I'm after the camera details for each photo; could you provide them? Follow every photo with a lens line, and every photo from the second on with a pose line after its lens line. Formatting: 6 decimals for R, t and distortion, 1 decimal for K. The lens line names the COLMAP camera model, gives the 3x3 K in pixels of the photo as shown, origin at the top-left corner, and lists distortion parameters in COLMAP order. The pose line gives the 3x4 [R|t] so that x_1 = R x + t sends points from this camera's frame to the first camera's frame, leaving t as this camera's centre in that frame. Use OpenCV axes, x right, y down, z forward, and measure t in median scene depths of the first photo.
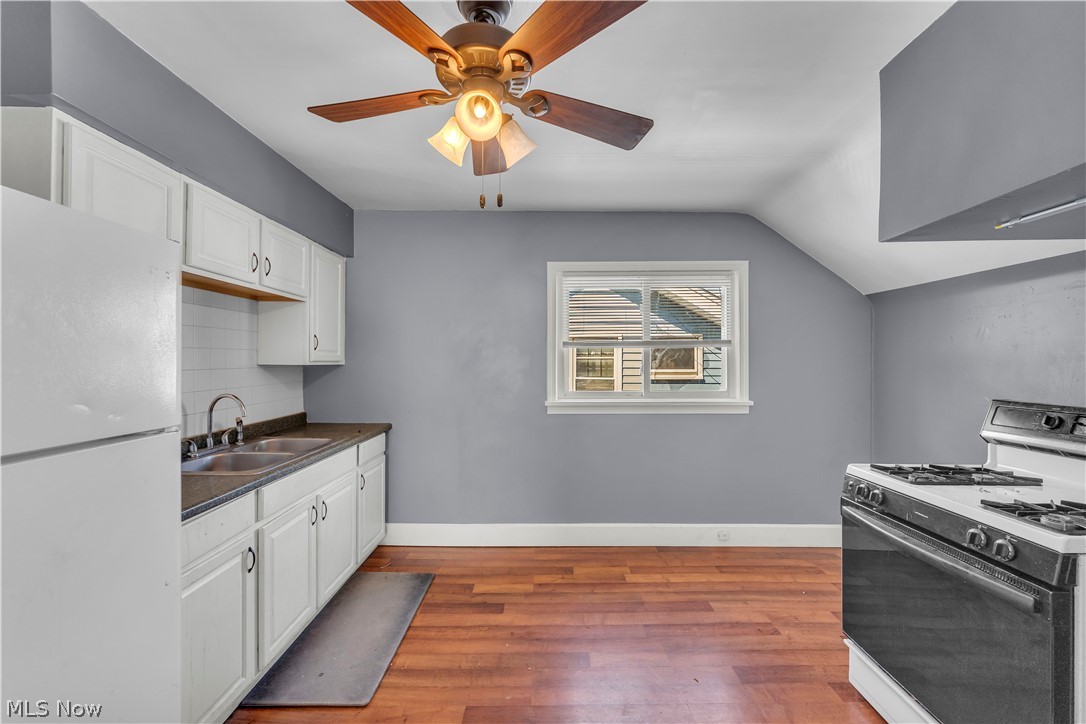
lens RADIAL K [[446.2, 0, 544.4], [0, 446.2, 359.5], [0, 0, 1]] dist [0.001074, -0.001248]
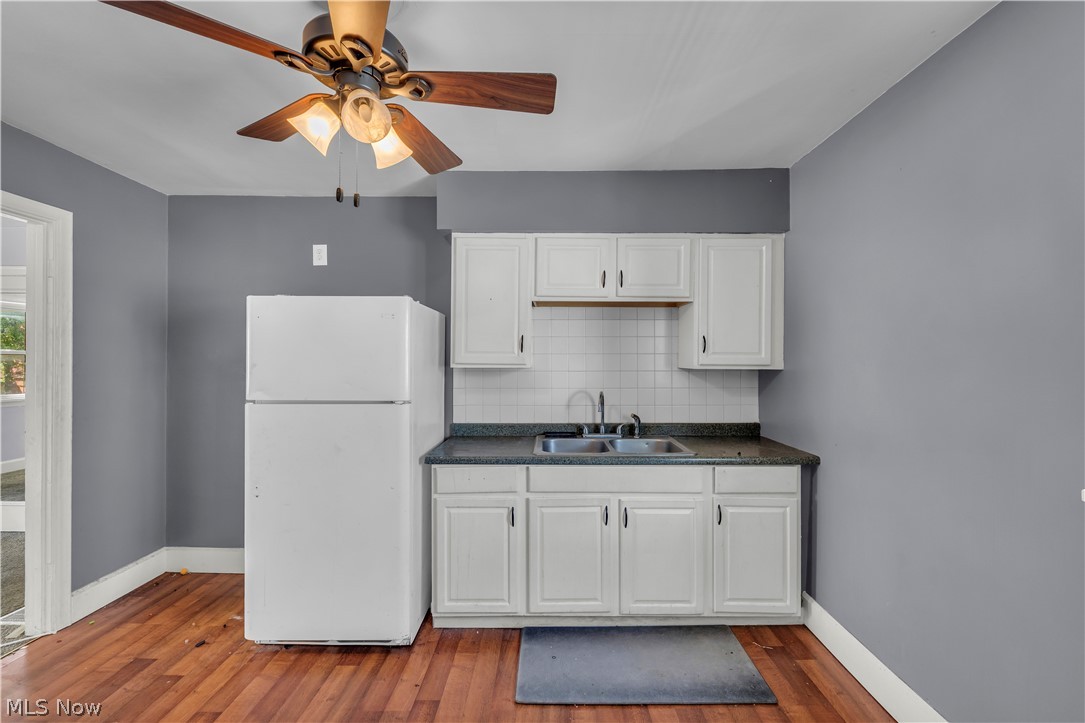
lens RADIAL K [[445.8, 0, 545.4], [0, 445.8, 362.8], [0, 0, 1]] dist [0.001074, -0.001248]
pose [[-0.006661, -0.000941, -0.999977, 0.407465], [-0.000351, 0.999999, -0.000938, 0.000159], [0.999978, 0.000344, -0.006662, 0.706241]]
